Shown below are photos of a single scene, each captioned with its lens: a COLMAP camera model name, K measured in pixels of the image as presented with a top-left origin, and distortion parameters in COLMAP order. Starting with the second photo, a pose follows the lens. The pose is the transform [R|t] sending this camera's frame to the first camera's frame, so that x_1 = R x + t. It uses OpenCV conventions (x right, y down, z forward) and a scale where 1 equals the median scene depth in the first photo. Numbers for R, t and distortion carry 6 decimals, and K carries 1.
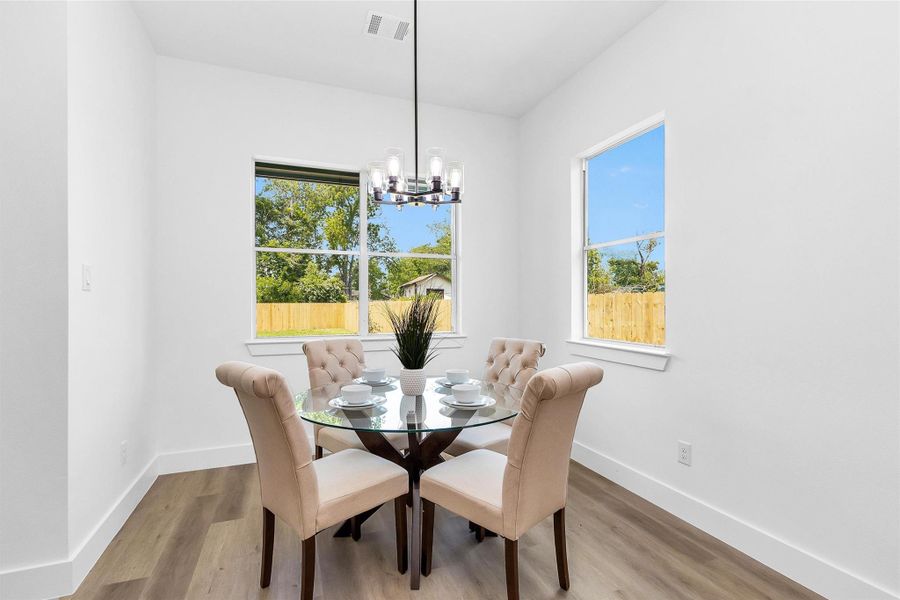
lens RADIAL K [[416.3, 0, 444.3], [0, 416.3, 300.2], [0, 0, 1]] dist [0.009652, -0.004316]
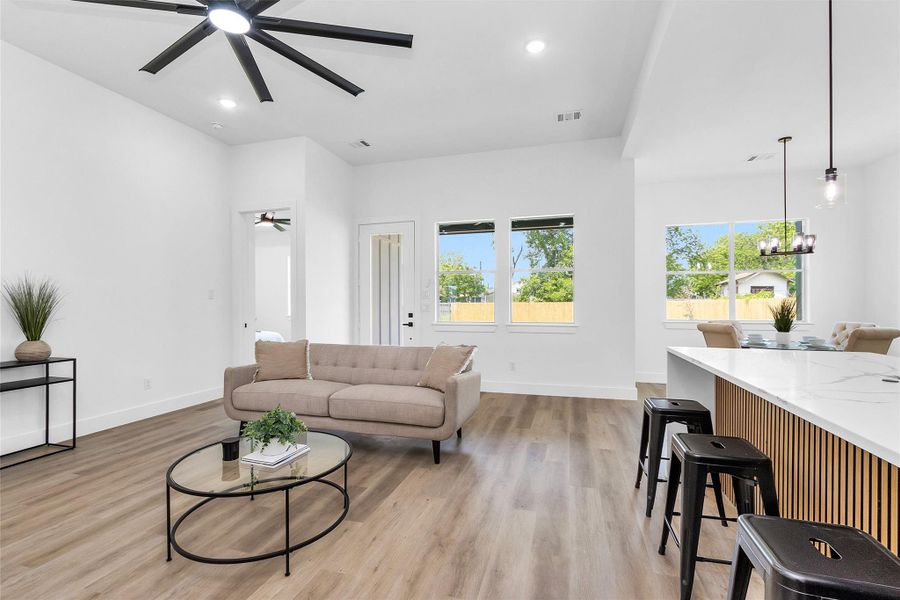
lens RADIAL K [[416.3, 0, 438.1], [0, 416.3, 304.0], [0, 0, 1]] dist [0.009652, -0.004316]
pose [[0.789824, 0.000648, -0.613333, -0.104923], [0.007535, 0.999914, 0.010761, -0.011317], [0.613287, -0.013121, 0.789751, -1.187709]]
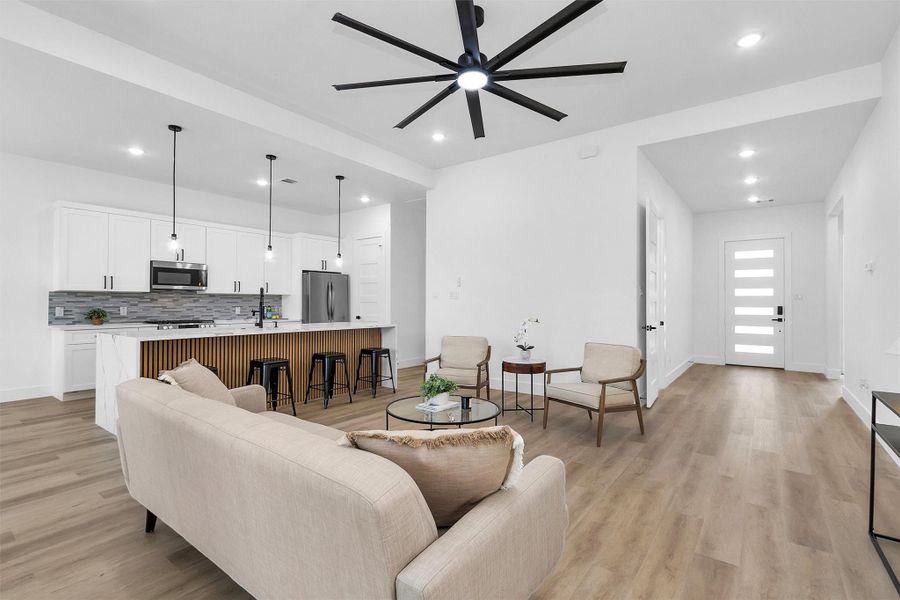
lens RADIAL K [[416.3, 0, 437.7], [0, 416.3, 296.6], [0, 0, 1]] dist [0.009652, -0.004316]
pose [[-0.530892, 0.013193, 0.847337, -1.600022], [-0.011657, 0.999671, -0.022868, 0.003221], [-0.847359, -0.022018, -0.530563, -0.271298]]
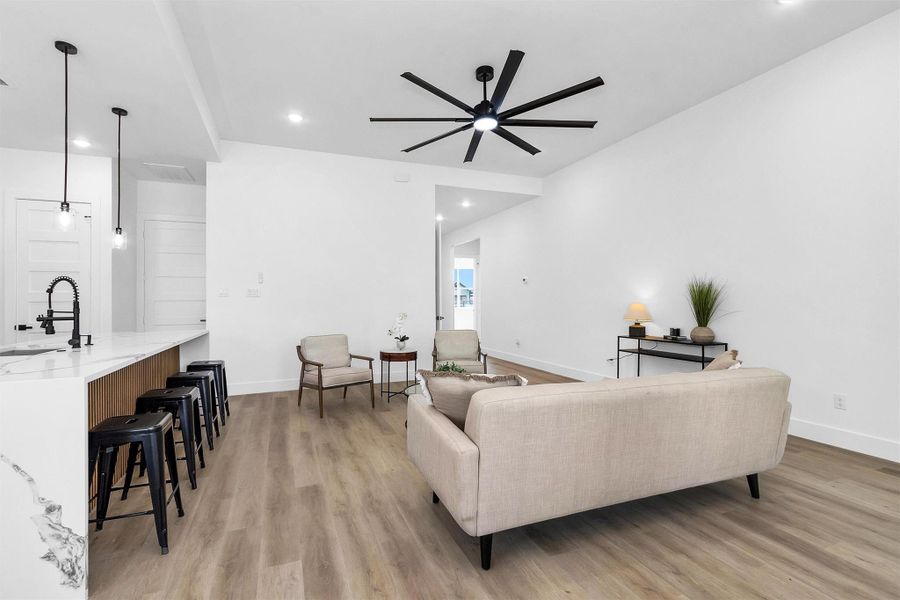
lens RADIAL K [[416.3, 0, 438.1], [0, 416.3, 296.3], [0, 0, 1]] dist [0.009652, -0.004316]
pose [[-0.999938, 0.008900, -0.006693, -0.704768], [0.009046, 0.999715, -0.022112, 0.009814], [0.006494, -0.022171, -0.999733, 0.345323]]
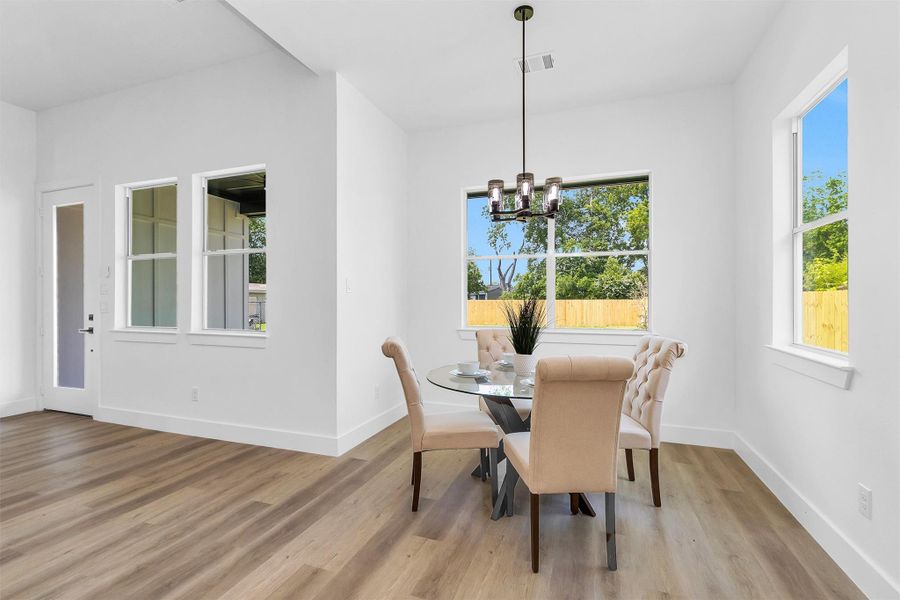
lens RADIAL K [[416.3, 0, 441.9], [0, 416.3, 300.2], [0, 0, 1]] dist [0.009652, -0.004316]
pose [[0.751784, 0.001117, -0.659409, 0.367611], [0.004972, 0.999961, 0.007362, -0.001685], [0.659391, -0.008813, 0.751749, -0.041806]]
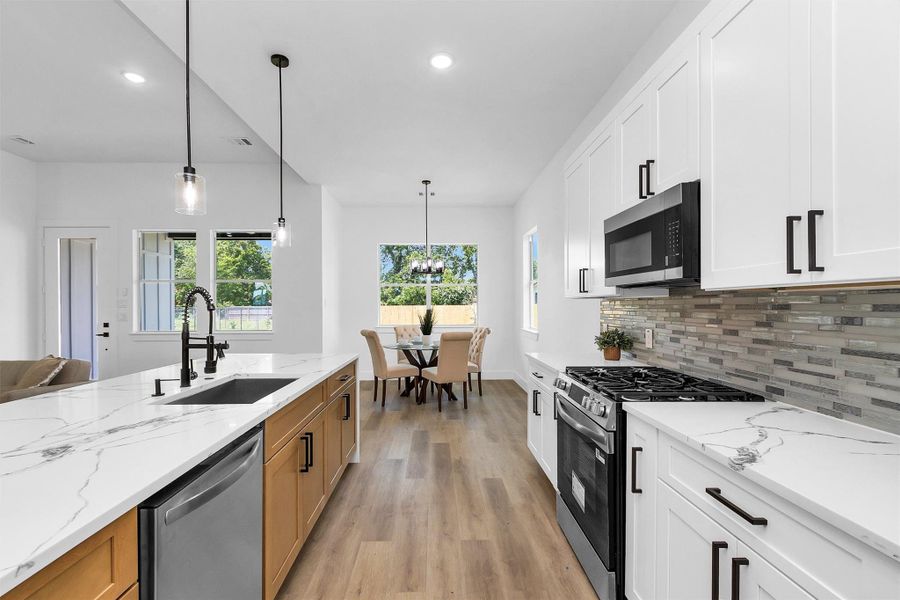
lens RADIAL K [[416.3, 0, 446.9], [0, 416.3, 307.2], [0, 0, 1]] dist [0.009652, -0.004316]
pose [[0.945583, -0.000679, -0.325379, 0.620185], [0.005693, 0.999879, 0.014457, -0.036312], [0.325330, -0.015522, 0.945473, -1.003097]]
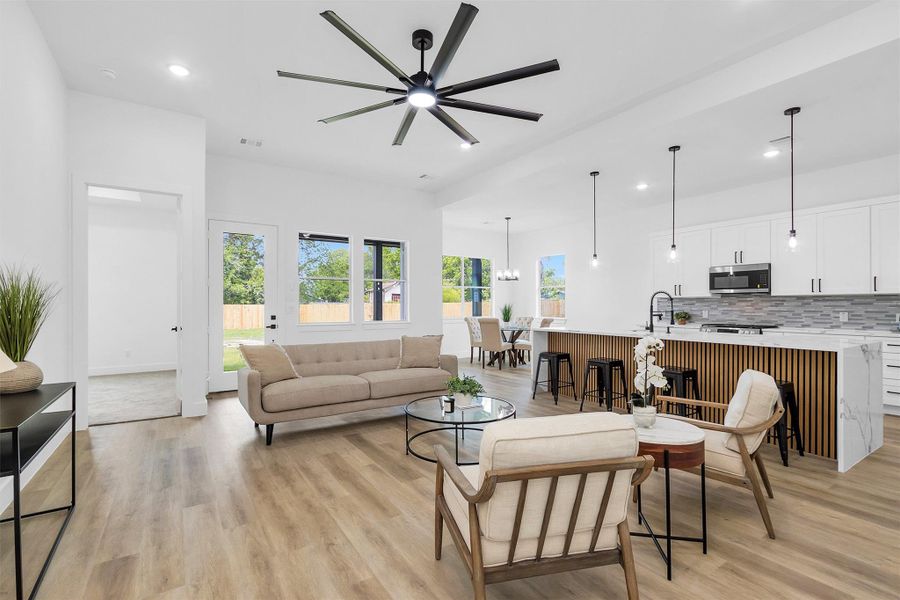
lens RADIAL K [[416.3, 0, 452.2], [0, 416.3, 307.4], [0, 0, 1]] dist [0.009652, -0.004316]
pose [[0.971244, 0.000319, 0.238085, -1.018629], [-0.003571, 0.999906, 0.013232, -0.015818], [-0.238058, -0.013702, 0.971154, -1.823334]]
